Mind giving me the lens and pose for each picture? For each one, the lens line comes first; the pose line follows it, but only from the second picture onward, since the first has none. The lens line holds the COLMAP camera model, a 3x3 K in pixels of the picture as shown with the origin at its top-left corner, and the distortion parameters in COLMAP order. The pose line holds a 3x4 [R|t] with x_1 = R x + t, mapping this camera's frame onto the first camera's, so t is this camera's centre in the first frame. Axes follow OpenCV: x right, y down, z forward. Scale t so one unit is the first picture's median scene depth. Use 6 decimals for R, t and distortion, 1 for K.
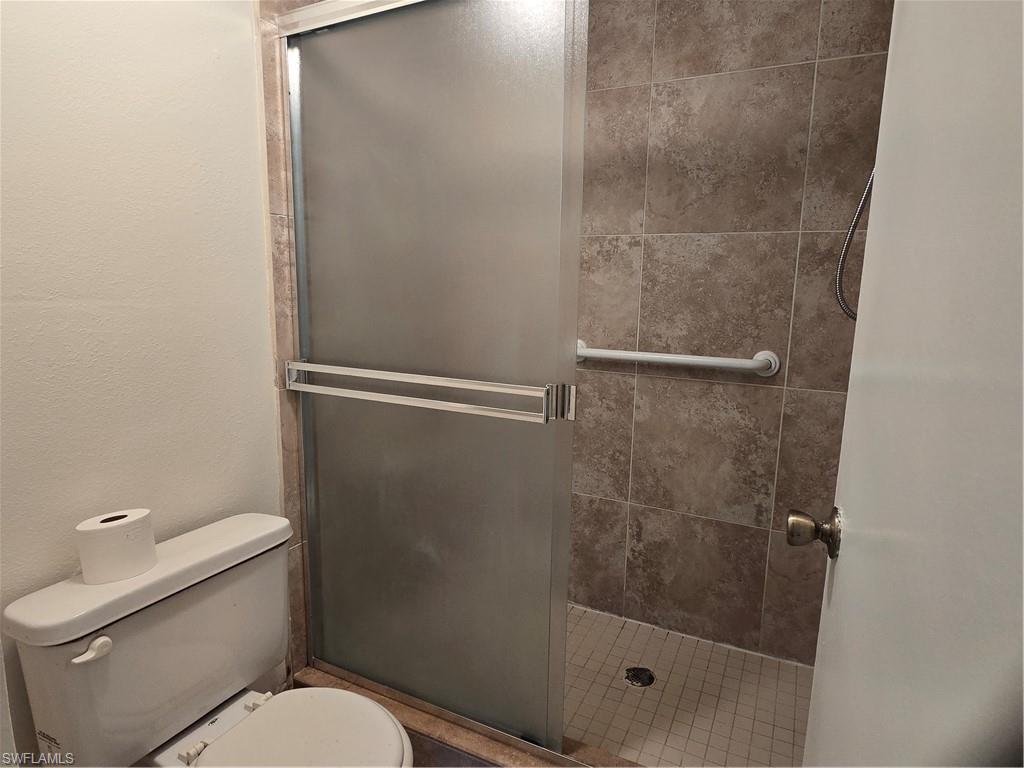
lens RADIAL K [[584.9, 0, 512.0], [0, 584.9, 384.0], [0, 0, 1]] dist [0.000453, 0.000734]
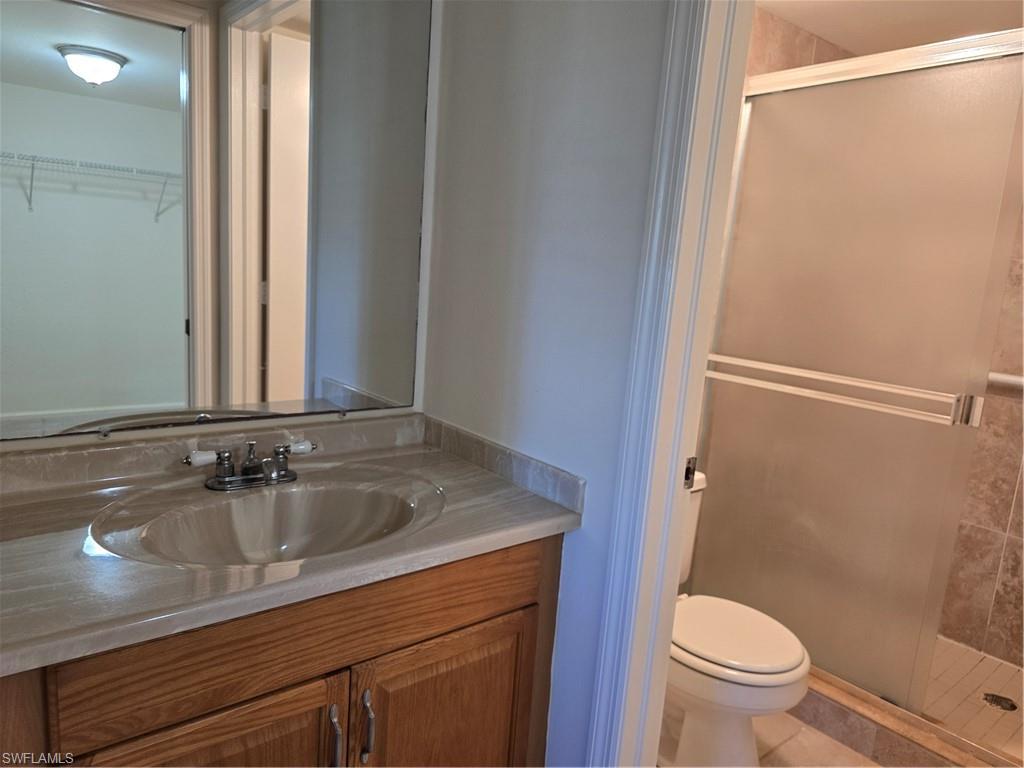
lens RADIAL K [[695.3, 0, 512.0], [0, 695.3, 384.0], [0, 0, 1]] dist [0.000806, -0.006159]
pose [[0.912712, 0.122209, -0.389900, -0.128910], [-0.128274, 0.991683, 0.010556, 0.049544], [0.387947, 0.040380, 0.920797, -0.381492]]
